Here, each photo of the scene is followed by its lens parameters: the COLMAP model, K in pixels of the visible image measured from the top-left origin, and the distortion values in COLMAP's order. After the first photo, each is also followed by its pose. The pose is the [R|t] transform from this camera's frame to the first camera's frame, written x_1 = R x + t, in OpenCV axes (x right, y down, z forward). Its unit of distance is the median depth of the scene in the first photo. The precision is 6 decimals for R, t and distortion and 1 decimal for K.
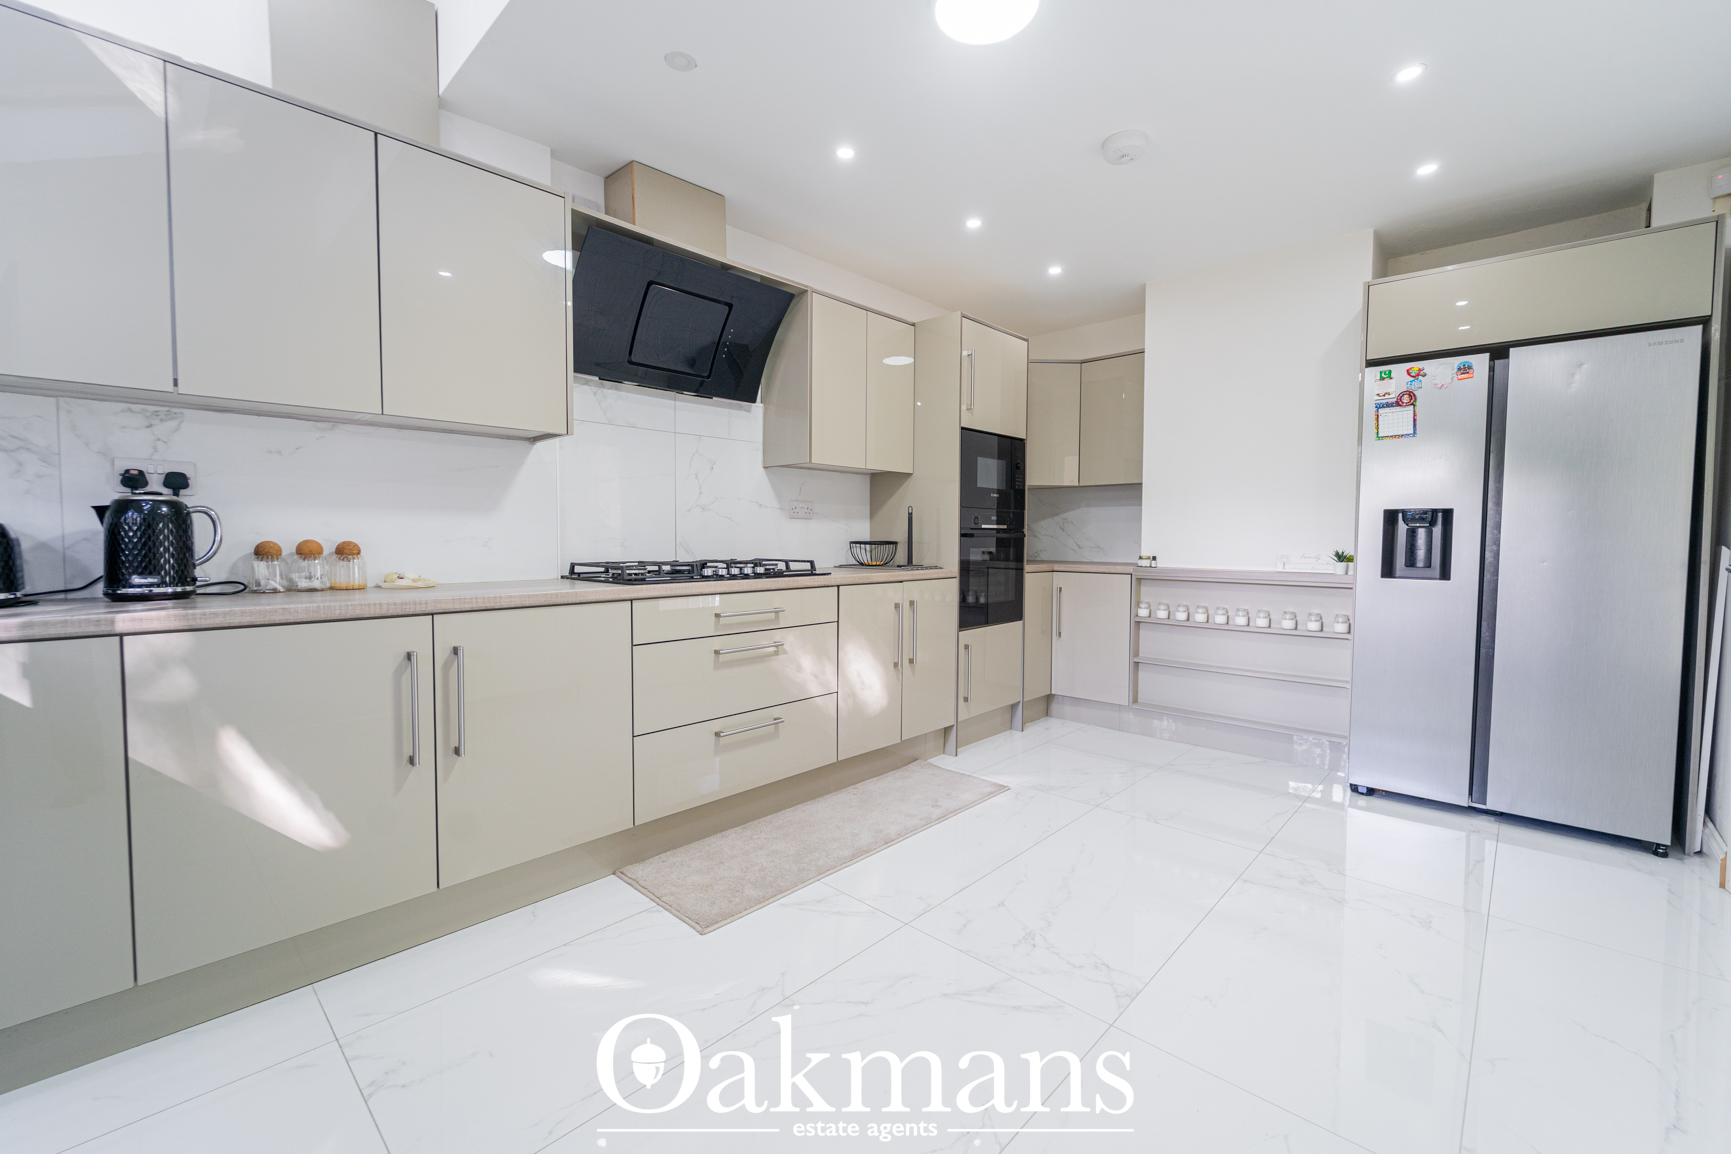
lens RADIAL K [[708.1, 0, 863.3], [0, 708.1, 570.3], [0, 0, 1]] dist [-0.007809, 0.000023]
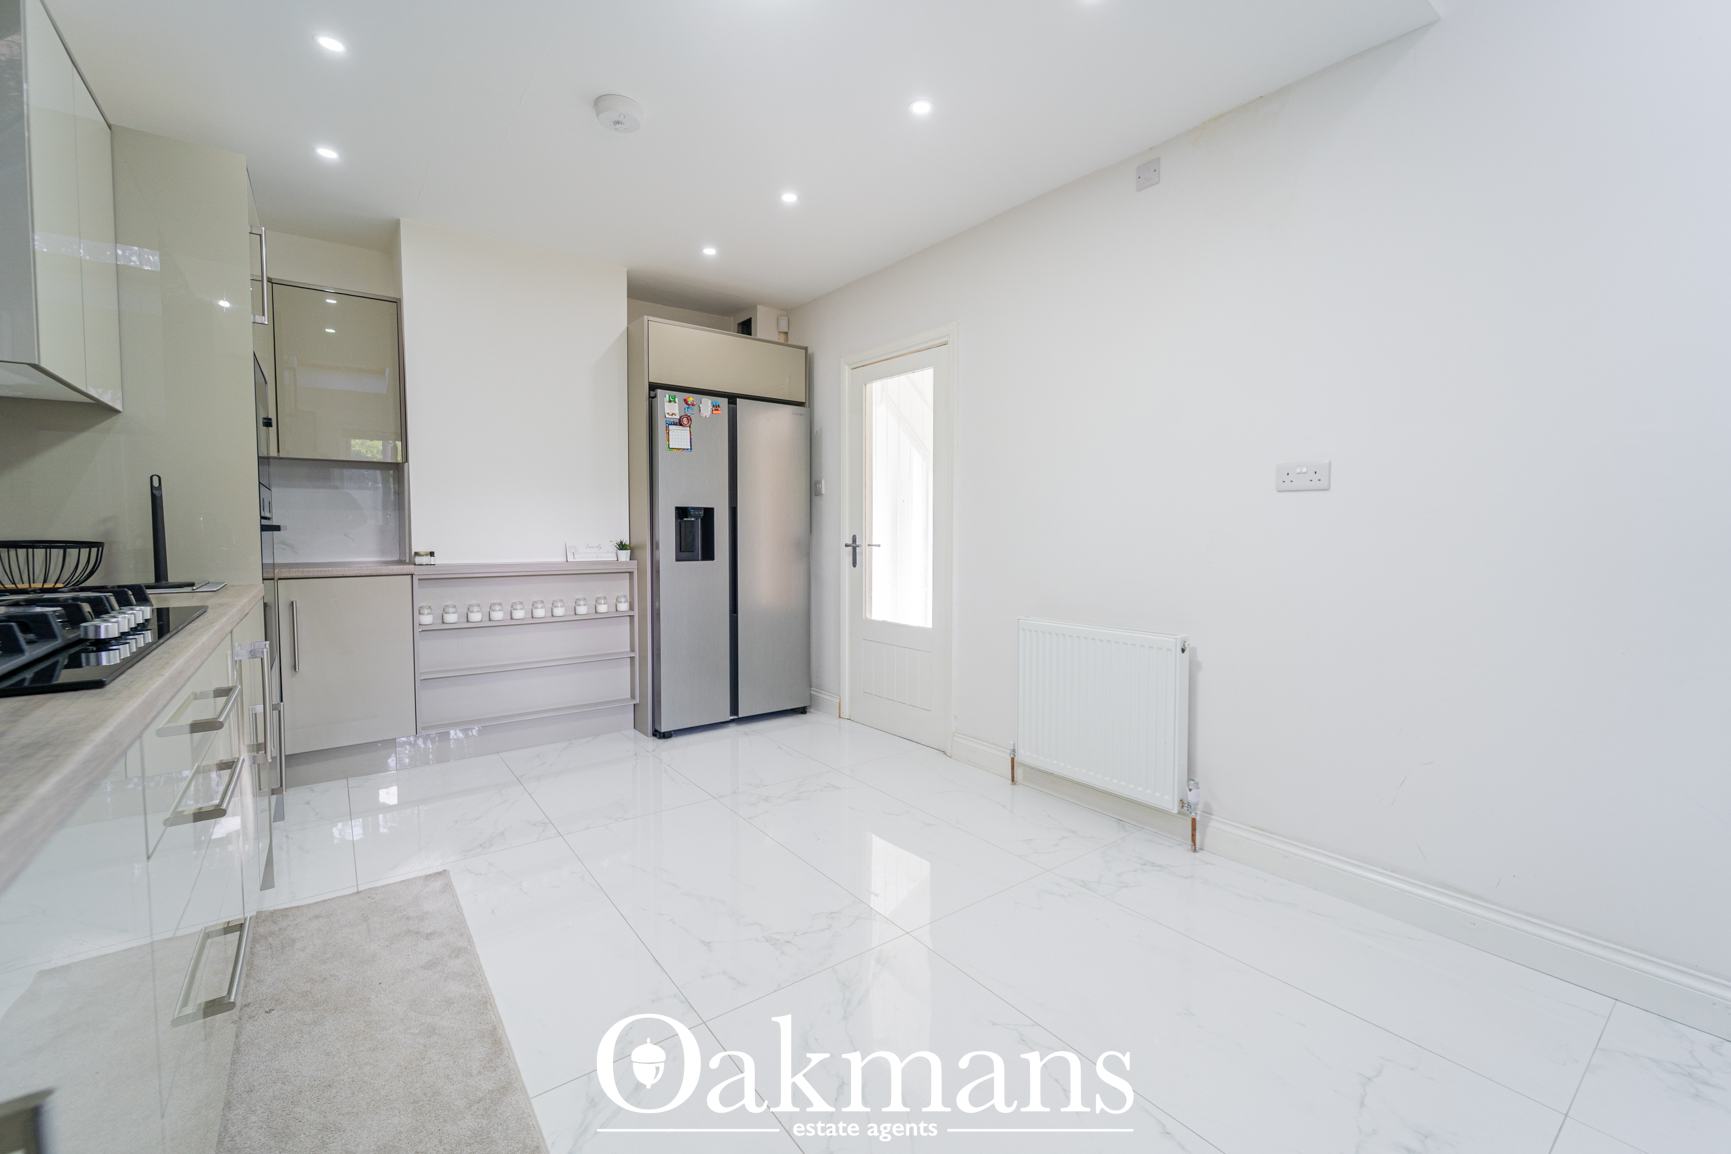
lens RADIAL K [[708.1, 0, 863.3], [0, 708.1, 570.3], [0, 0, 1]] dist [-0.007809, 0.000023]
pose [[0.168869, -0.060990, 0.983750, -0.451725], [0.045883, 0.997488, 0.053966, -0.026431], [-0.984570, 0.036024, 0.171243, 0.463857]]
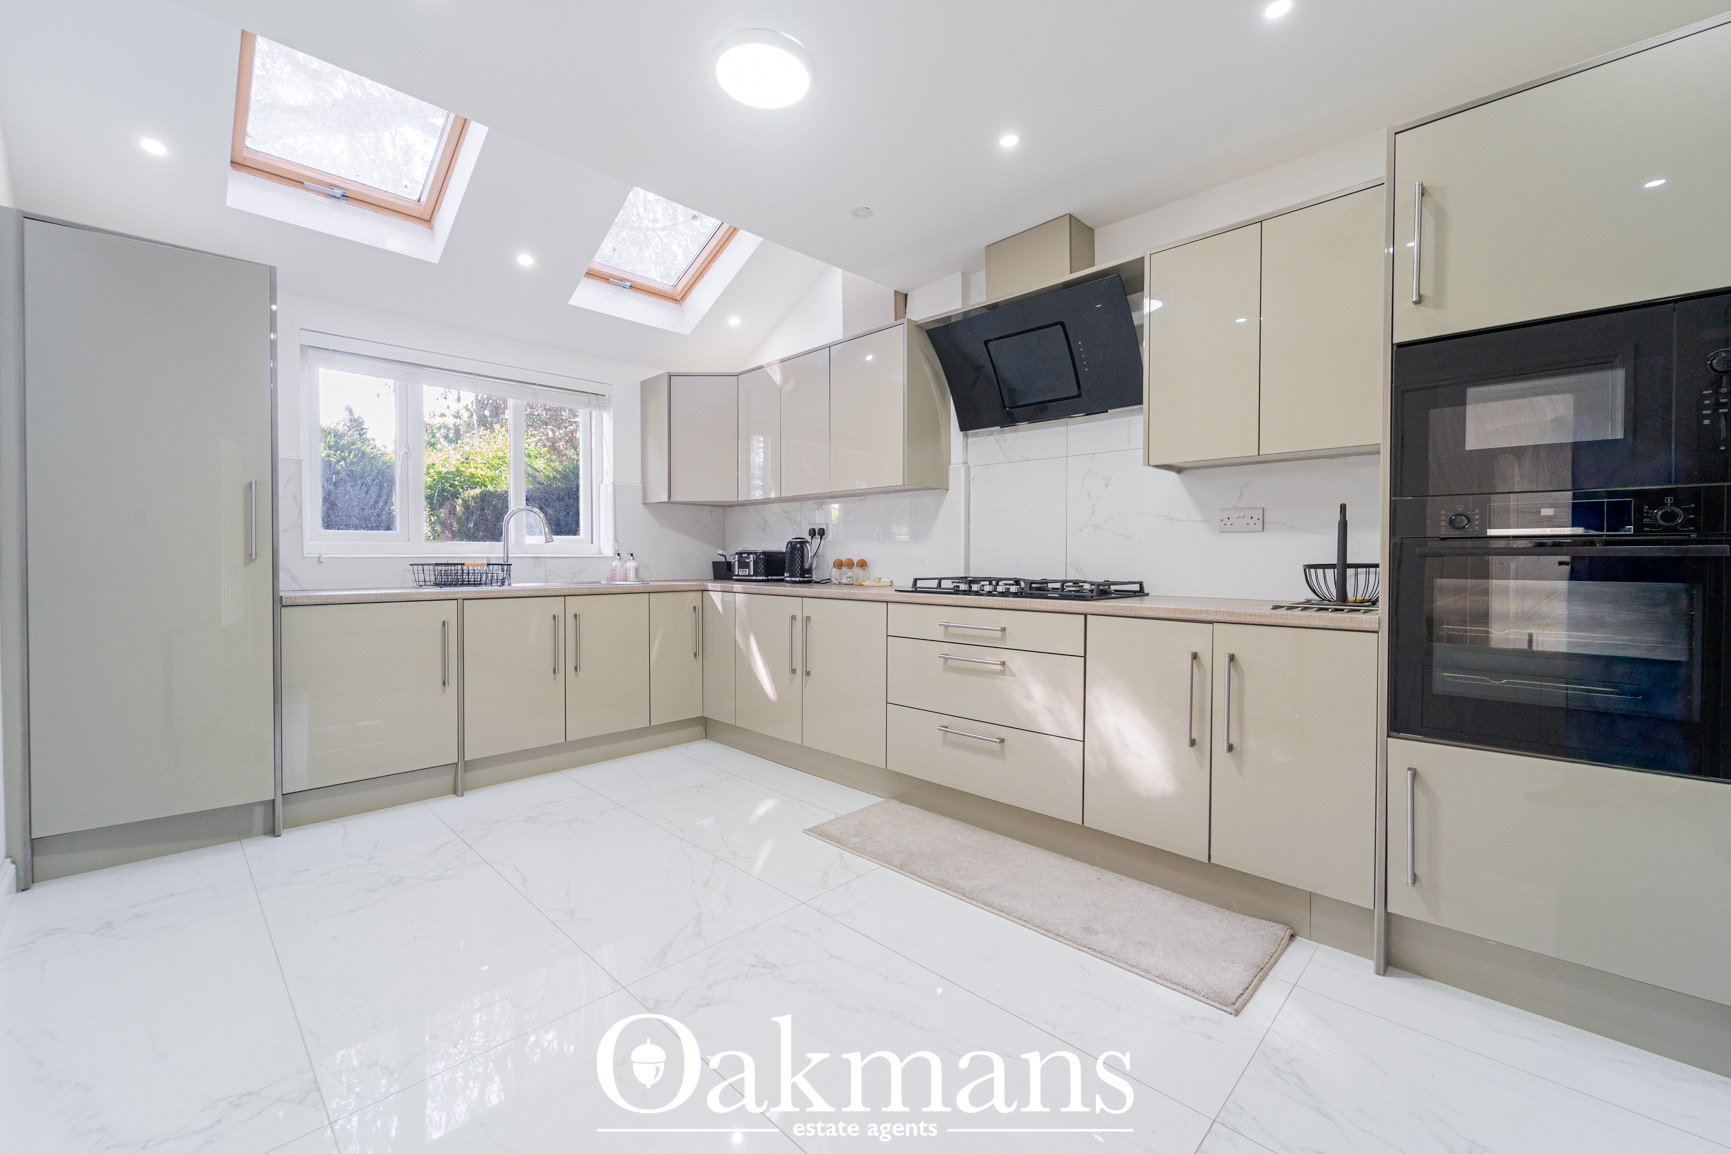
lens RADIAL K [[700.0, 0, 862.7], [0, 700.0, 563.0], [0, 0, 1]] dist [0.001480, 0.000125]
pose [[-0.018568, 0.005913, -0.999810, 0.800132], [-0.048637, 0.998793, 0.006811, -0.031534], [0.998644, 0.048754, -0.018258, 0.751368]]
